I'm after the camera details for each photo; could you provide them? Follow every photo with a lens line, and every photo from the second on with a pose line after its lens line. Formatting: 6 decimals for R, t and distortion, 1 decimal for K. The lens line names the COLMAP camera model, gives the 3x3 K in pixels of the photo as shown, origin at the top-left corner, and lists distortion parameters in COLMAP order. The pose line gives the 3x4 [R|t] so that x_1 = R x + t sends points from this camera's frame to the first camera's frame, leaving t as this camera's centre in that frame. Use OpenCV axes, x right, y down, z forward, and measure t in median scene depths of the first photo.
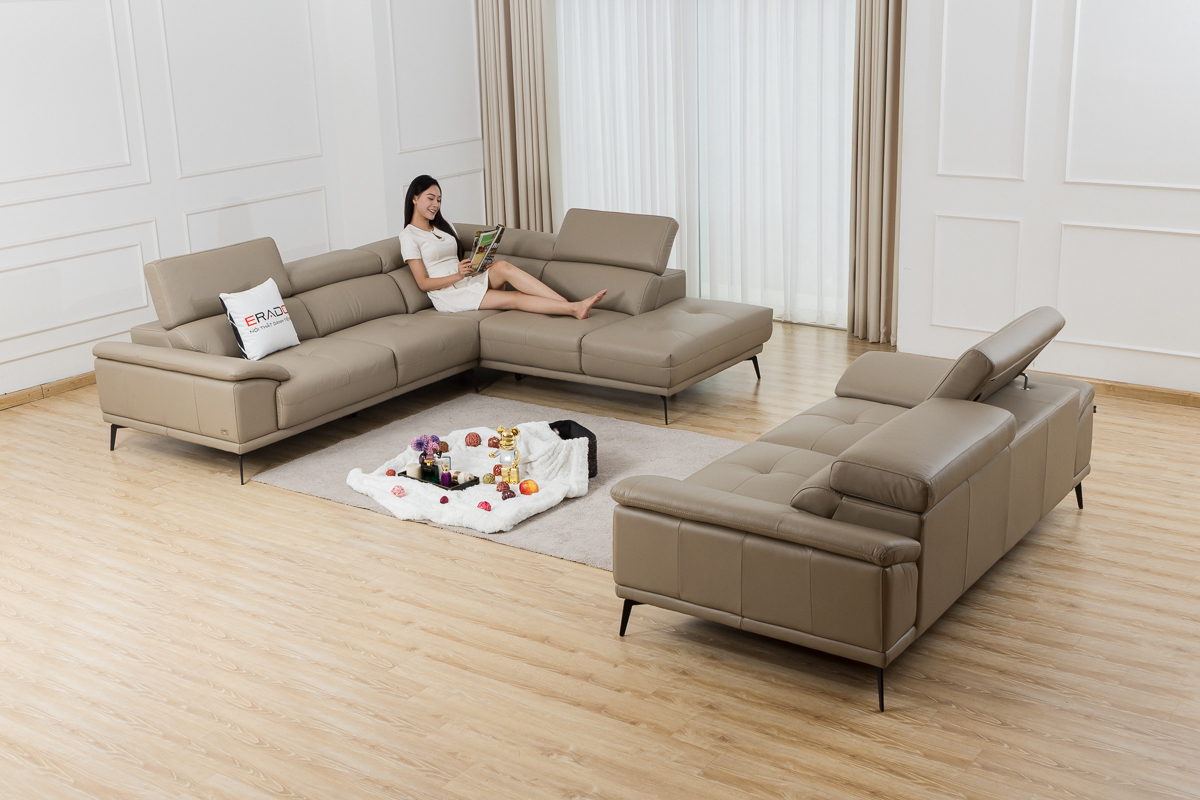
lens RADIAL K [[1417.6, 0, 600.0], [0, 1417.6, 400.0], [0, 0, 1]] dist [0.012802, 0.040393]
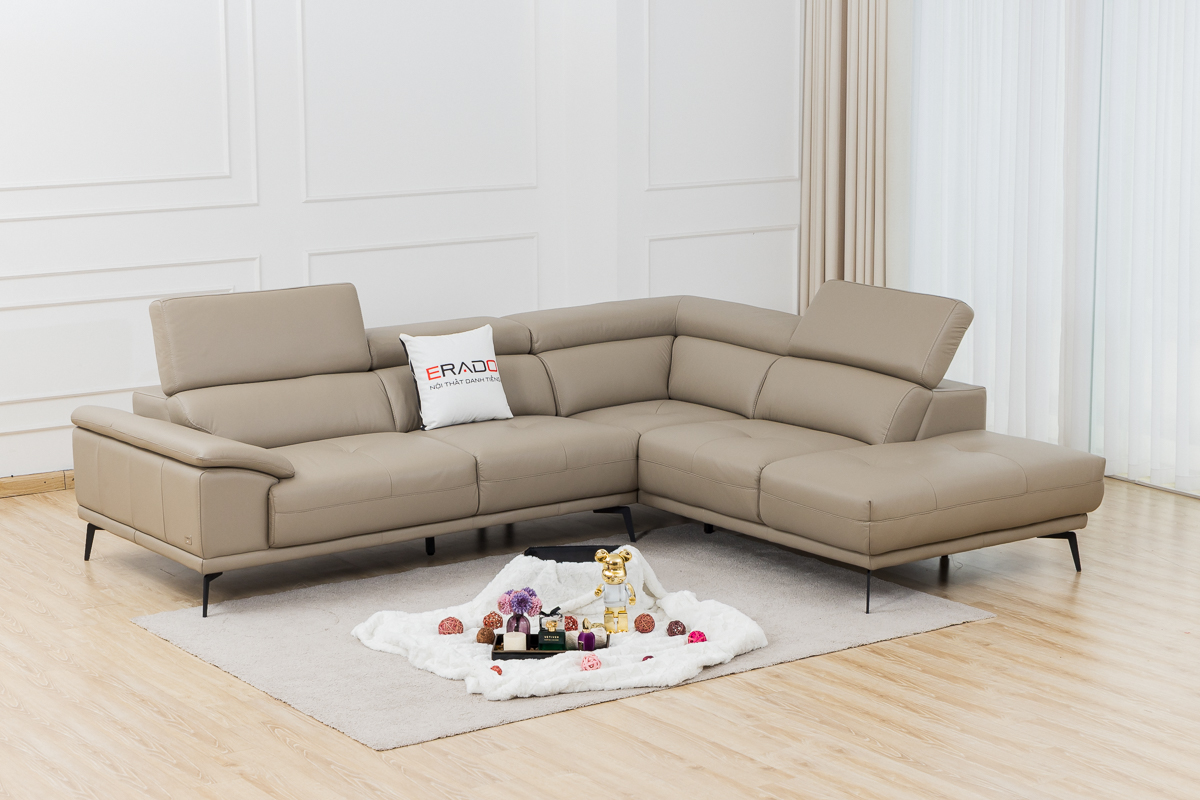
lens RADIAL K [[2362.7, 0, 600.0], [0, 2362.7, 400.0], [0, 0, 1]] dist [-0.004521, -0.114970]
pose [[0.931400, 0.080997, -0.354870, 0.370022], [-0.119724, 0.988852, -0.088530, 0.036409], [0.343743, 0.124944, 0.930715, -0.025198]]
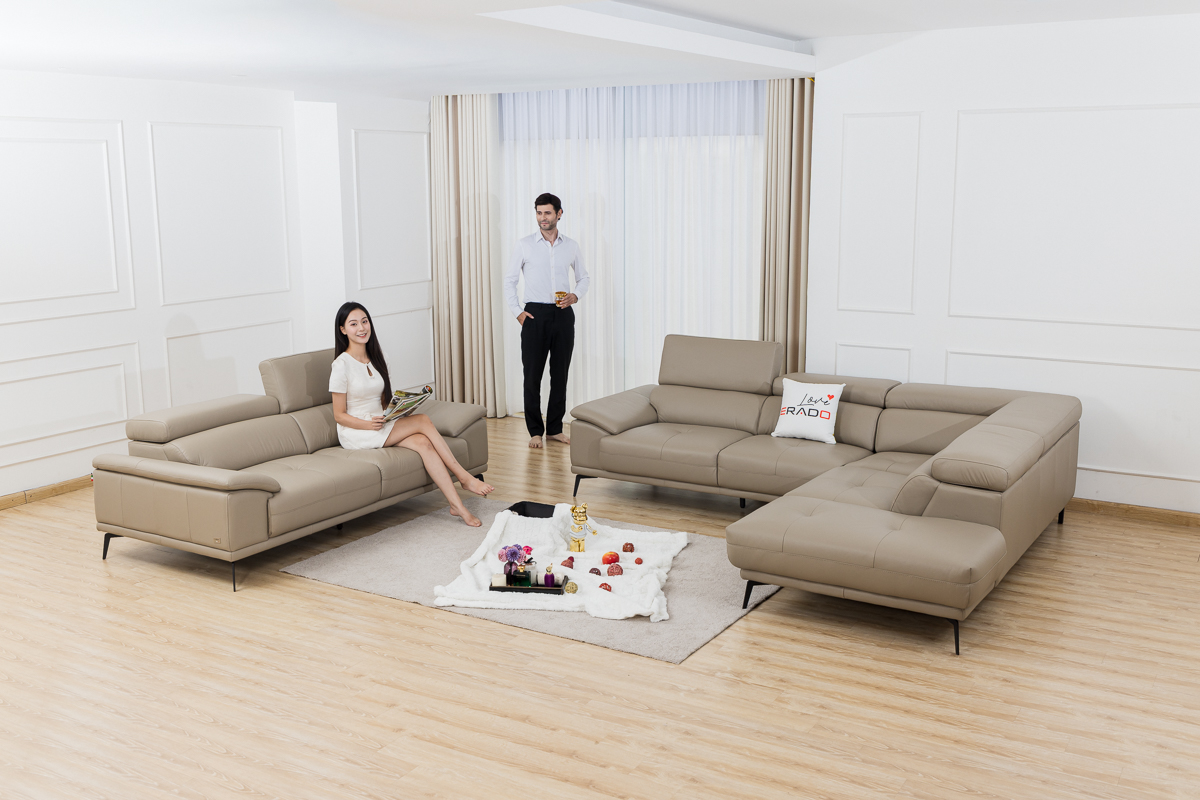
lens RADIAL K [[1196.8, 0, 600.0], [0, 1196.8, 400.0], [0, 0, 1]] dist [0.014650, -0.010647]
pose [[0.996218, 0.007848, 0.086539, -0.052748], [0.001288, 0.994470, -0.105017, 0.022871], [-0.086885, 0.104732, 0.990698, 0.076057]]
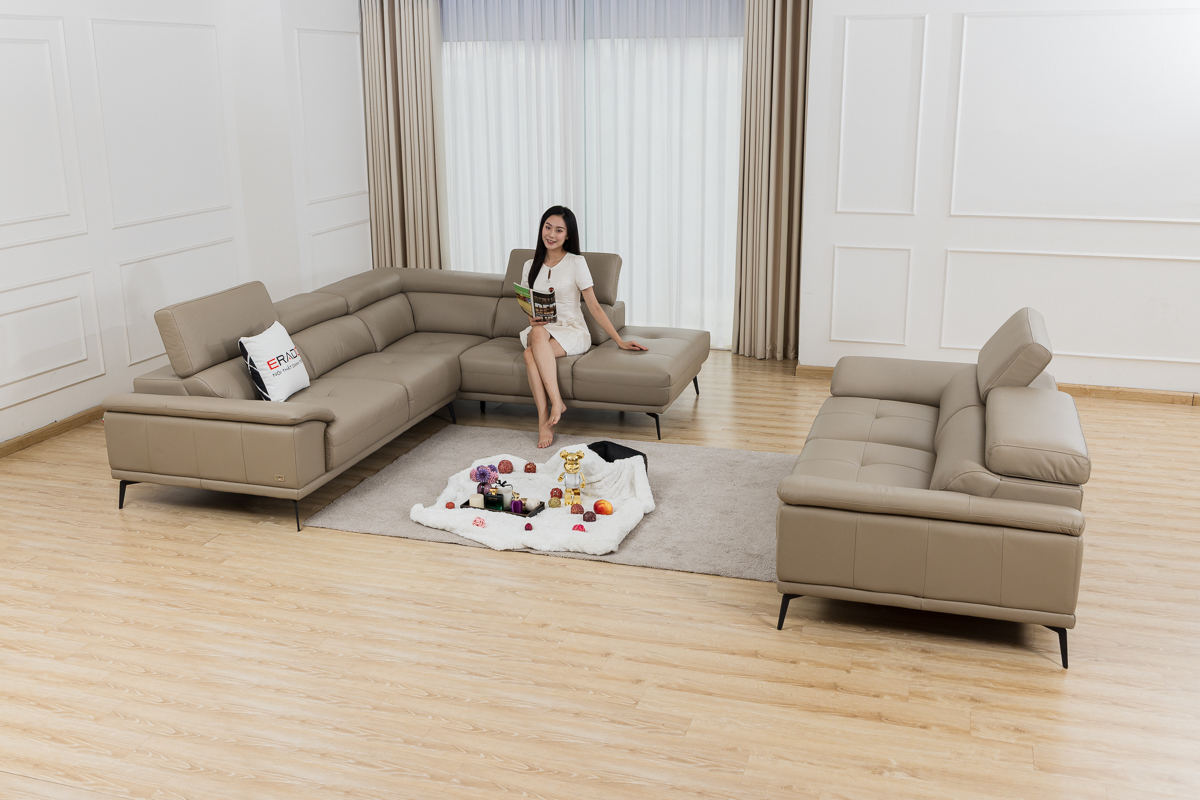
lens RADIAL K [[1141.1, 0, 600.0], [0, 1141.1, 400.0], [0, 0, 1]] dist [0.002881, -0.011405]
pose [[0.953136, -0.061504, 0.296224, -0.315086], [0.067661, 0.997652, -0.010567, -0.008696], [-0.294878, 0.030114, 0.955060, 0.212302]]
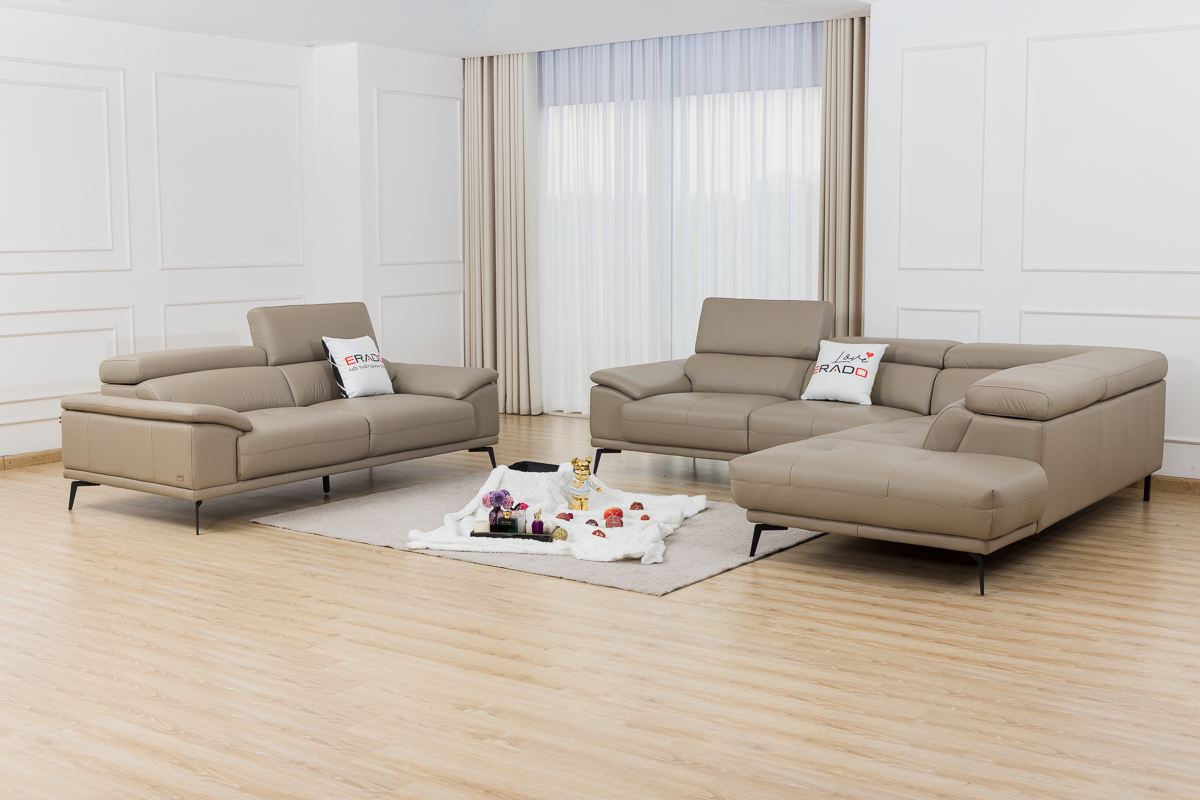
lens RADIAL K [[1387.0, 0, 600.0], [0, 1387.0, 400.0], [0, 0, 1]] dist [-0.019957, -0.033116]
pose [[0.999683, 0.025102, -0.001821, 0.036031], [-0.025038, 0.984593, -0.173060, 0.147540], [-0.002551, 0.173050, 0.984910, 0.051843]]
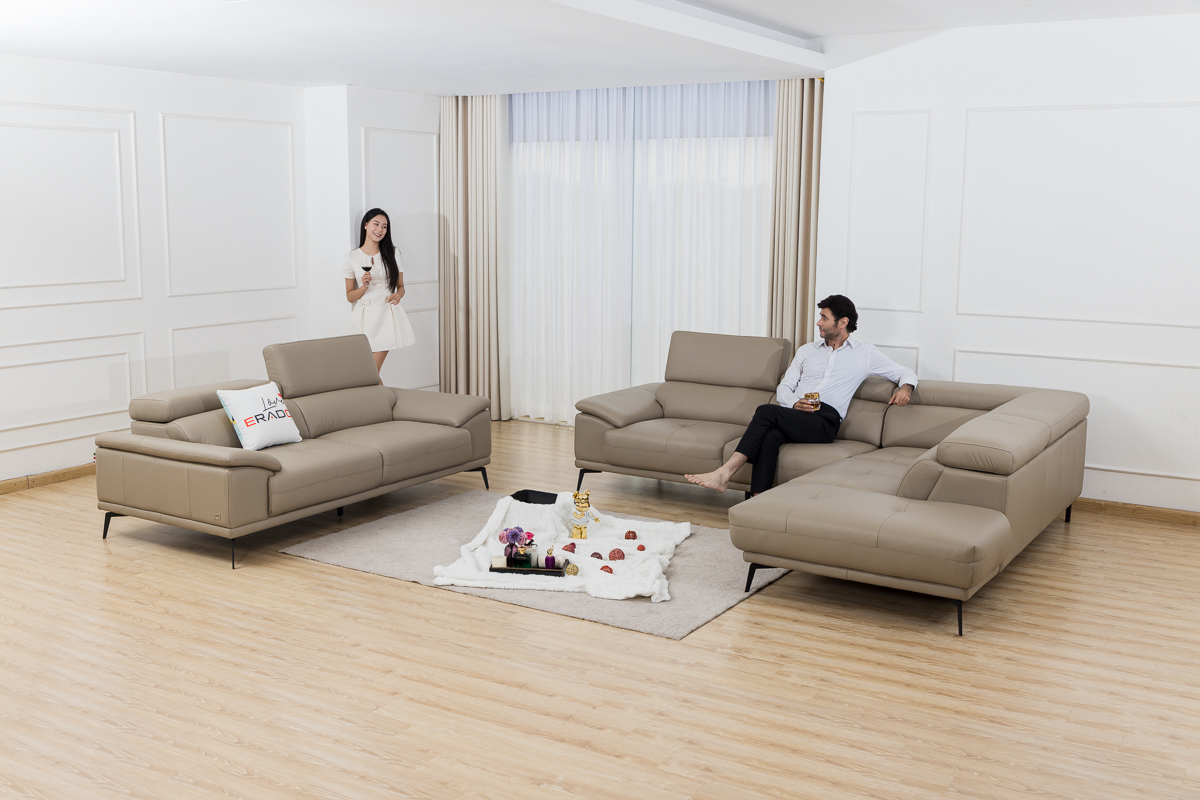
lens RADIAL K [[1214.5, 0, 600.0], [0, 1214.5, 400.0], [0, 0, 1]] dist [-0.013807, -0.007615]
pose [[0.996521, 0.025765, 0.079261, -0.049119], [-0.014898, 0.990767, -0.134753, 0.067521], [-0.082001, 0.133104, 0.987704, 0.073646]]
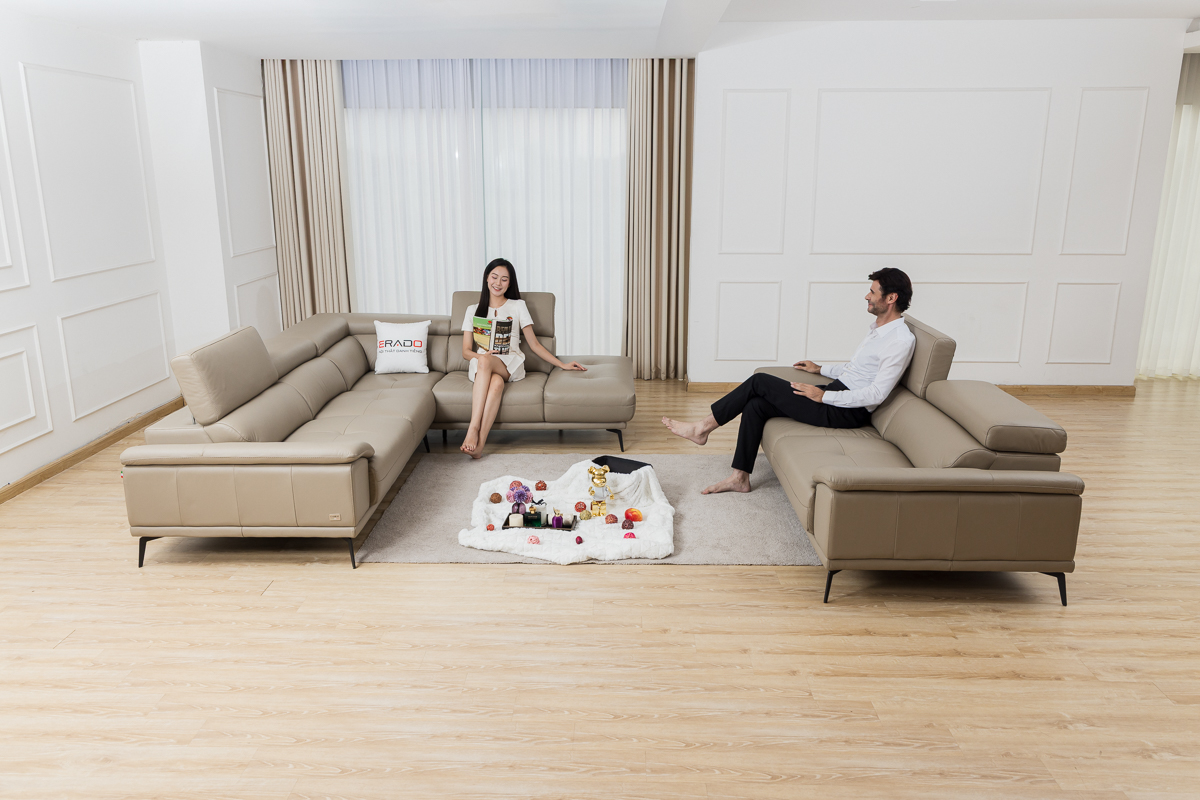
lens RADIAL K [[906.4, 0, 600.0], [0, 906.4, 400.0], [0, 0, 1]] dist [0.029217, -0.008004]
pose [[0.829265, -0.111270, 0.547667, -0.494573], [0.137829, 0.990428, -0.007472, -0.030527], [-0.541593, 0.081680, 0.836663, 0.420435]]
